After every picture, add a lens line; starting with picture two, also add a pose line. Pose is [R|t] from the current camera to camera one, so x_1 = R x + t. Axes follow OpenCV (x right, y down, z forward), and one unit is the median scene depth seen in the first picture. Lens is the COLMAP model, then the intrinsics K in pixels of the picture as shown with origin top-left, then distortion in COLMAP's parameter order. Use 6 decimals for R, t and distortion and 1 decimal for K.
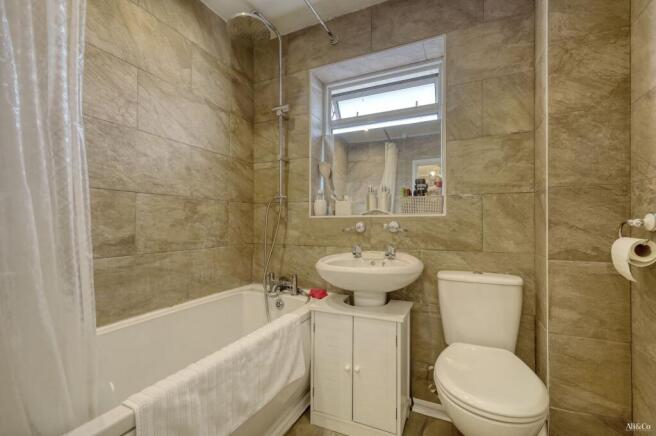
lens RADIAL K [[284.4, 0, 330.2], [0, 284.4, 220.1], [0, 0, 1]] dist [0.009206, 0.000182]
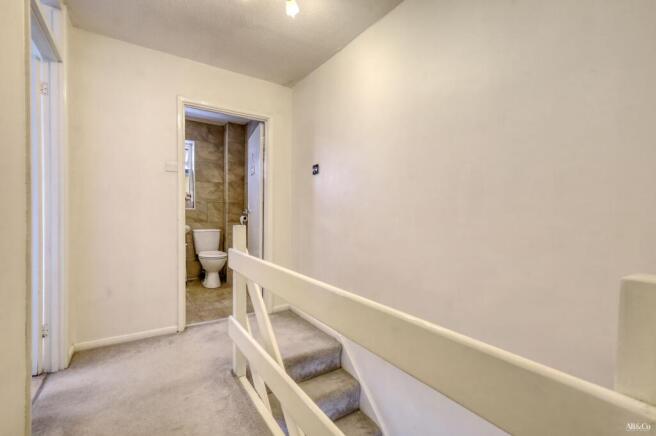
lens RADIAL K [[284.4, 0, 328.9], [0, 284.4, 217.0], [0, 0, 1]] dist [0.009206, 0.000182]
pose [[0.511893, -0.002002, 0.859047, -1.420364], [-0.011084, 0.999899, 0.008935, 0.020555], [-0.858978, -0.014095, 0.511819, -1.651016]]
